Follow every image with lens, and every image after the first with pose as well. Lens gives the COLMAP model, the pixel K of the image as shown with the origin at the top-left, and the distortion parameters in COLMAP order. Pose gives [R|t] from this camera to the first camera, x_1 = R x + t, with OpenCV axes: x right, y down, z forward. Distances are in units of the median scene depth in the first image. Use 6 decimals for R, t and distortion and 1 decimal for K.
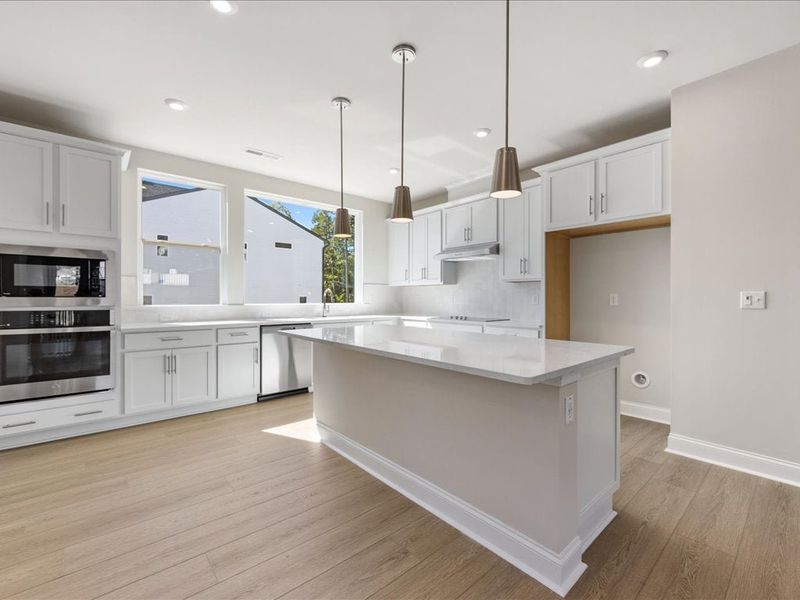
lens RADIAL K [[353.7, 0, 399.1], [0, 353.7, 299.7], [0, 0, 1]] dist [-0.008472, 0.001229]
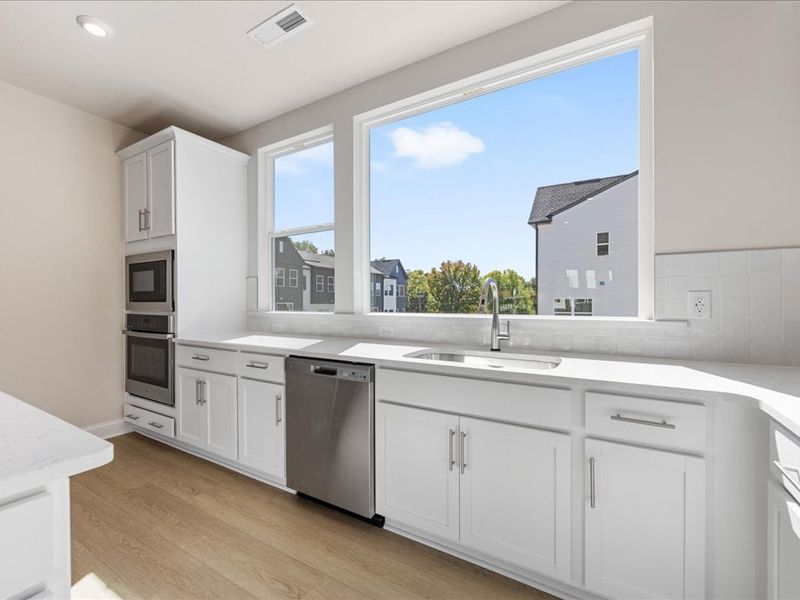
lens RADIAL K [[353.7, 0, 406.1], [0, 353.7, 303.9], [0, 0, 1]] dist [-0.008472, 0.001229]
pose [[0.324462, 0.005794, -0.945881, 0.179340], [-0.001706, 0.999983, 0.005540, -0.006458], [0.945897, -0.000184, 0.324467, 1.077088]]
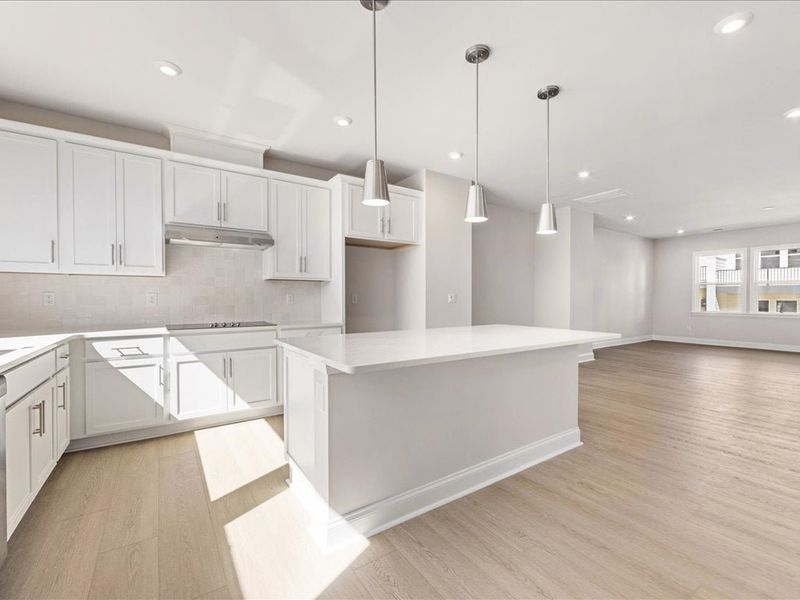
lens RADIAL K [[353.7, 0, 398.2], [0, 353.7, 301.4], [0, 0, 1]] dist [-0.008472, 0.001229]
pose [[0.112114, -0.010305, 0.993642, -0.638139], [0.004768, 0.999940, 0.009832, -0.002673], [-0.993684, 0.003636, 0.112157, 0.696914]]
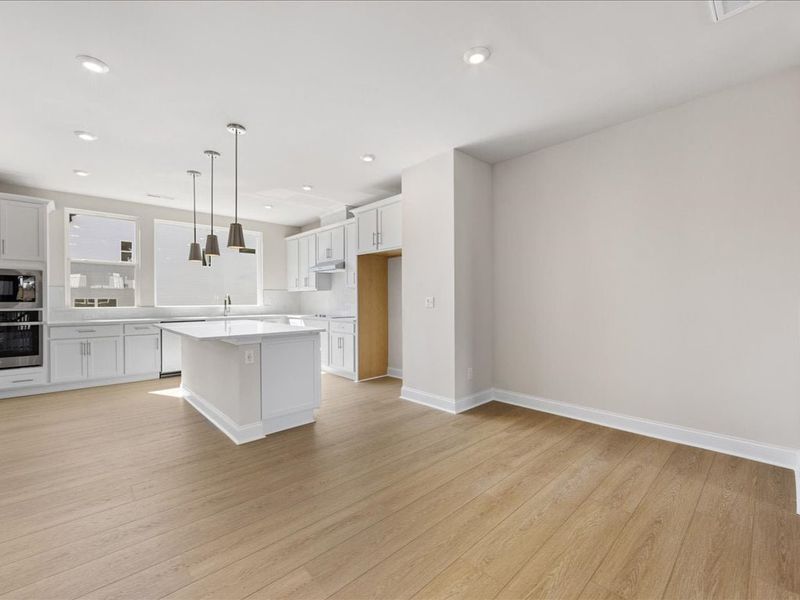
lens RADIAL K [[353.7, 0, 401.8], [0, 353.7, 302.7], [0, 0, 1]] dist [-0.008472, 0.001229]
pose [[0.998913, -0.004211, 0.046415, 0.514923], [0.004041, 0.999985, 0.003745, -0.002782], [-0.046430, -0.003553, 0.998915, -0.438226]]
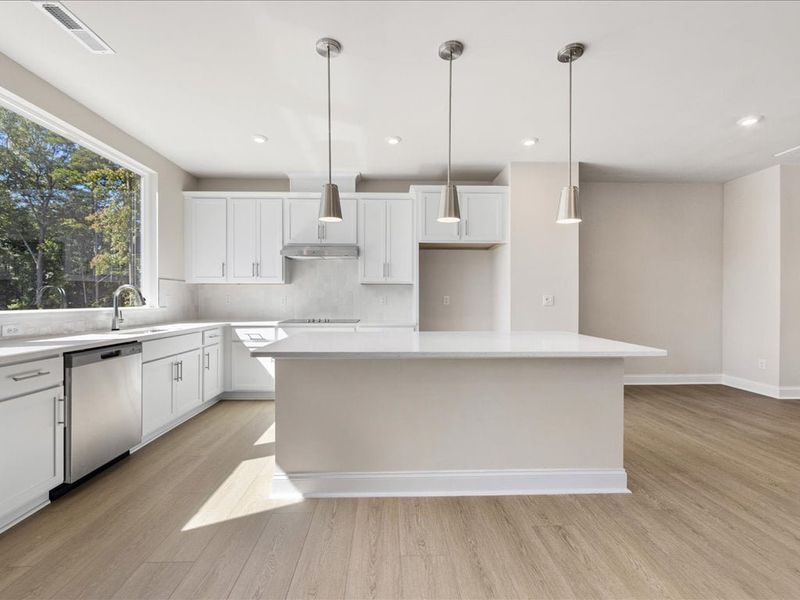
lens RADIAL K [[353.7, 0, 397.0], [0, 353.7, 299.4], [0, 0, 1]] dist [-0.008472, 0.001229]
pose [[0.628372, -0.002170, 0.777910, -0.528502], [0.003310, 0.999995, 0.000115, -0.004274], [-0.777906, 0.002502, 0.628376, 0.313888]]
